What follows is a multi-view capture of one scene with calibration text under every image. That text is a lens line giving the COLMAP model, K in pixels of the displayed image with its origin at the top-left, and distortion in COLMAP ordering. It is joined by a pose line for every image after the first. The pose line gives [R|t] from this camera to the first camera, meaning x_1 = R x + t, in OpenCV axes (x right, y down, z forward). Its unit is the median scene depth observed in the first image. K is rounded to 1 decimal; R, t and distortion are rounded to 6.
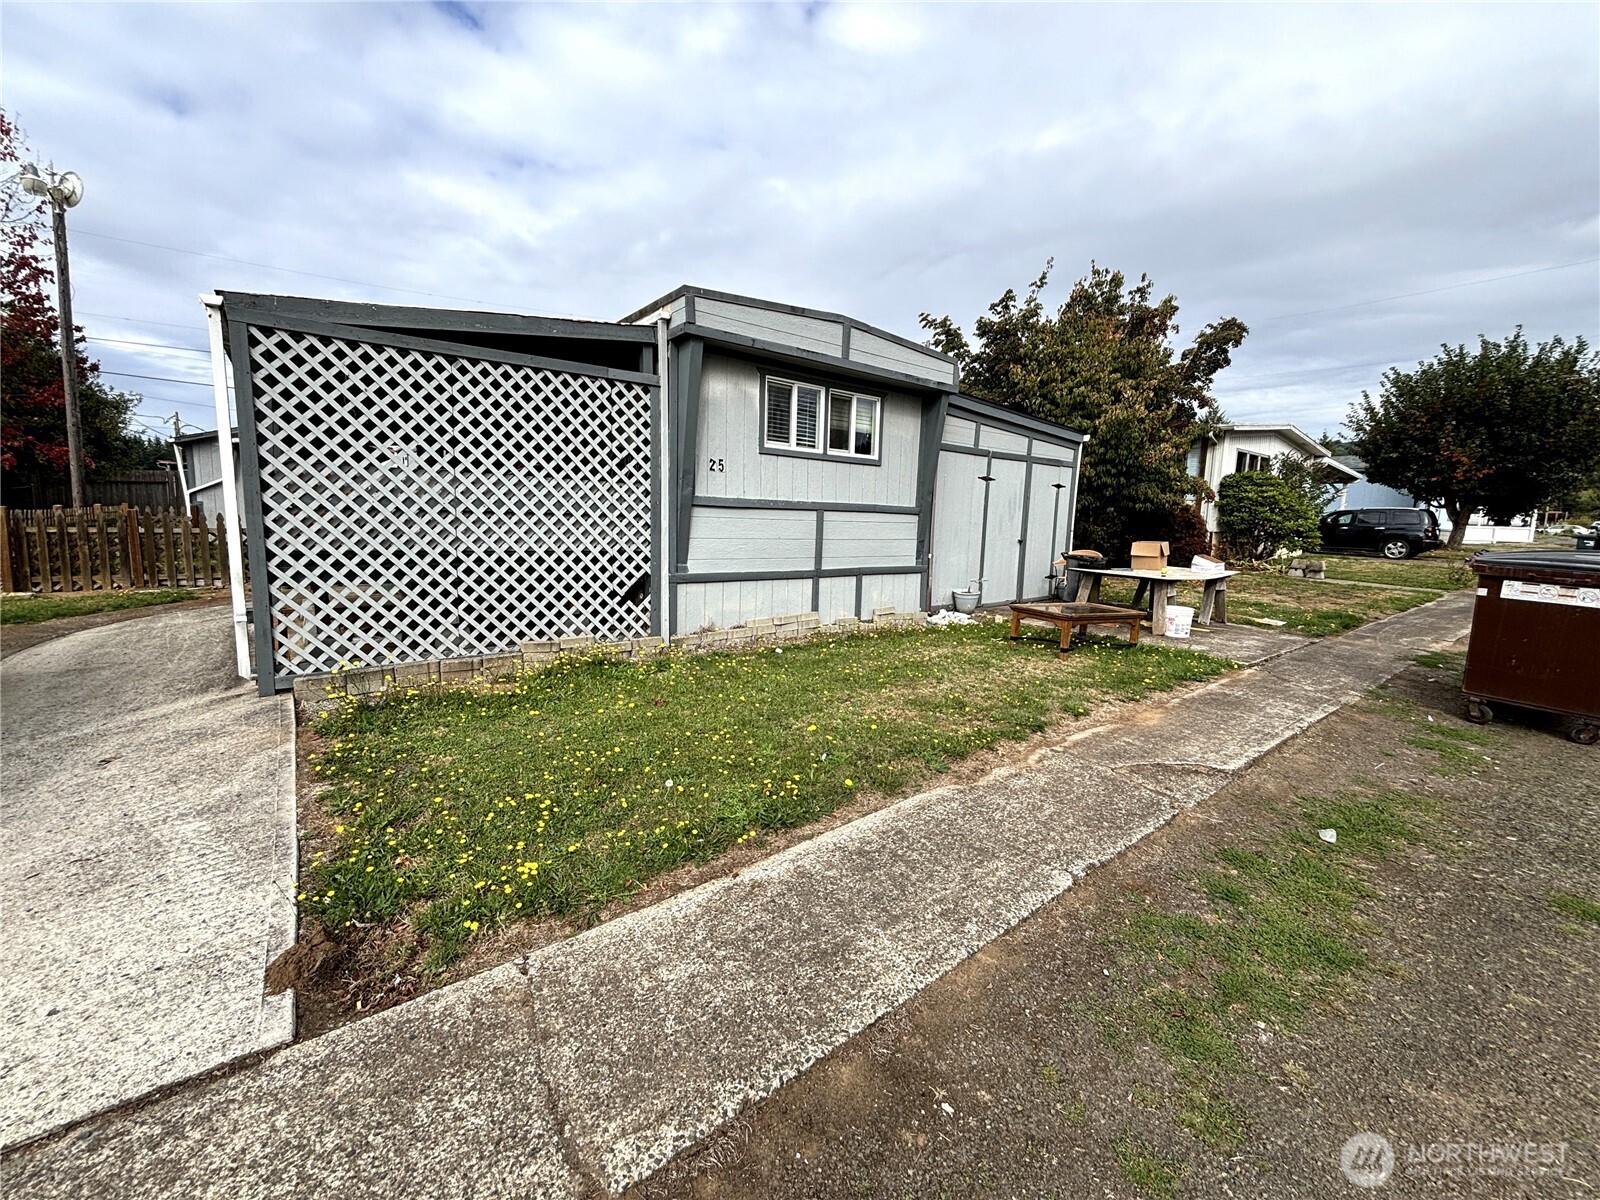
lens RADIAL K [[645.6, 0, 800.2], [0, 645.6, 594.2], [0, 0, 1]] dist [-0.001047, 0.000334]
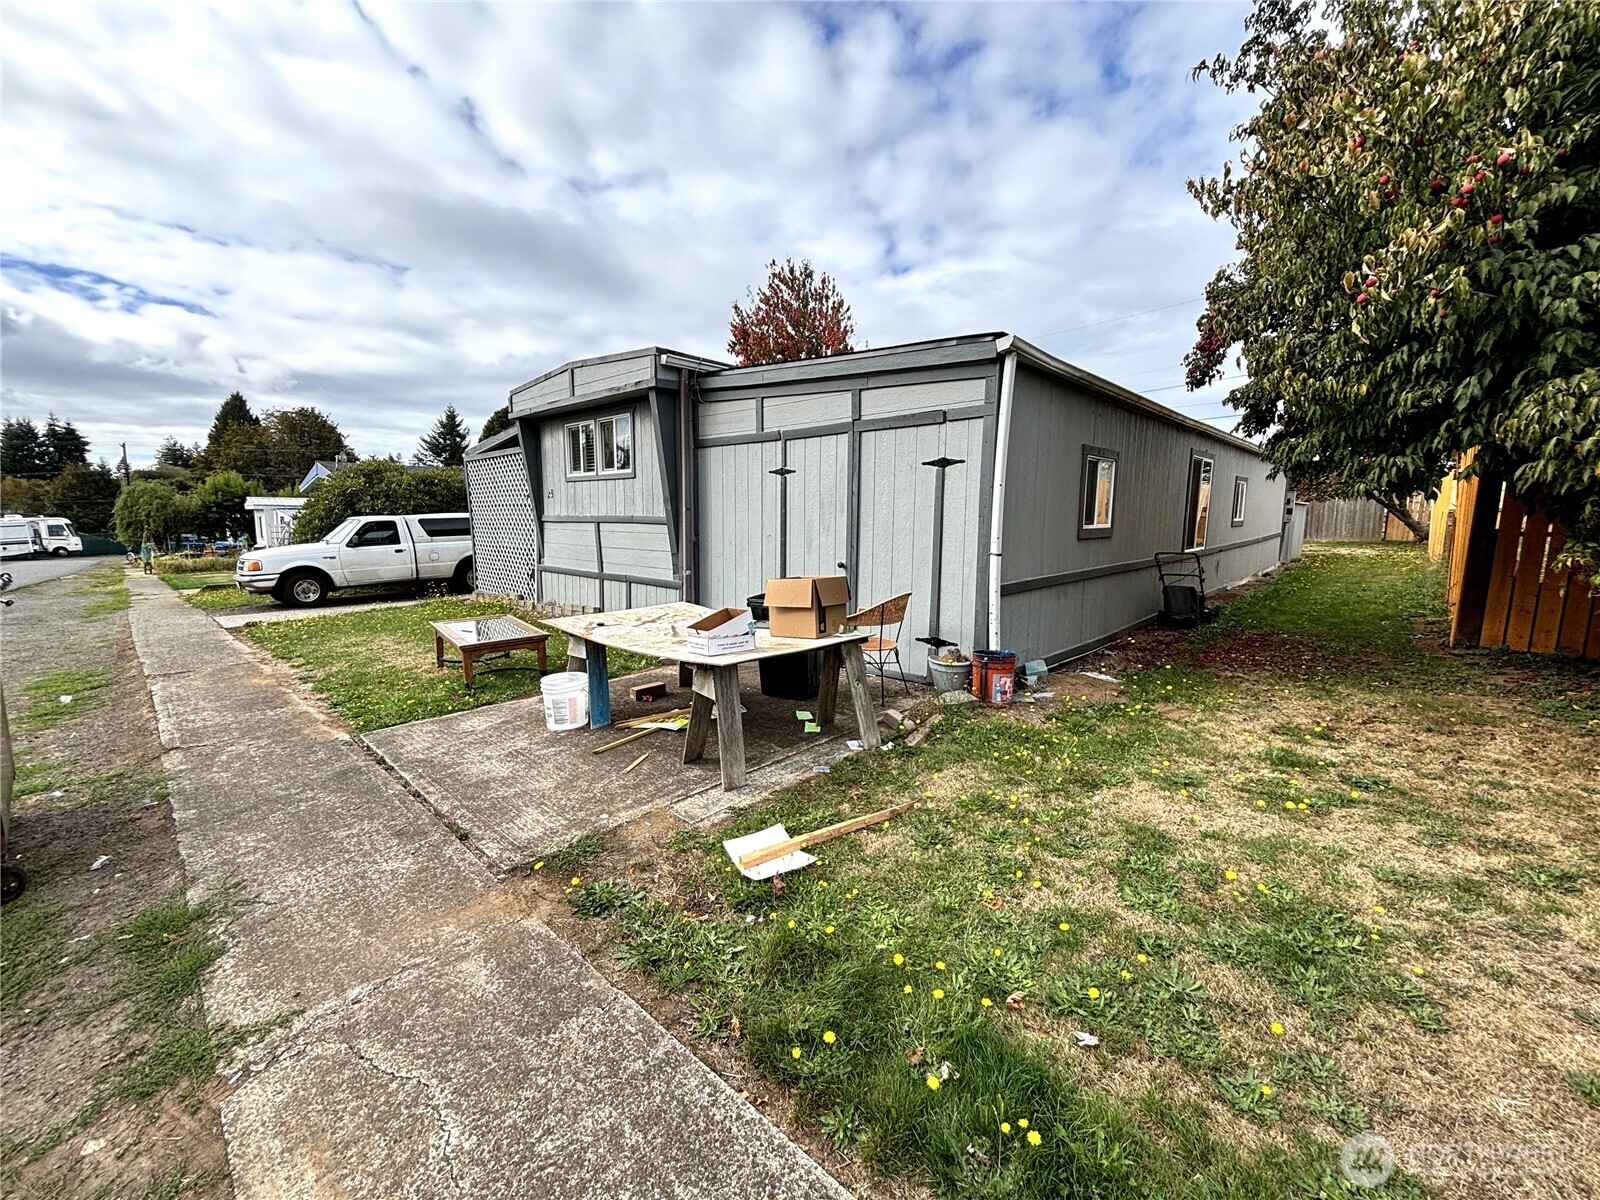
lens RADIAL K [[645.6, 0, 800.2], [0, 645.6, 594.2], [0, 0, 1]] dist [-0.001047, 0.000334]
pose [[0.160228, 0.092992, -0.982690, 1.156902], [-0.113311, 0.990704, 0.075276, -0.119295], [0.980555, 0.099288, 0.169275, 1.066908]]
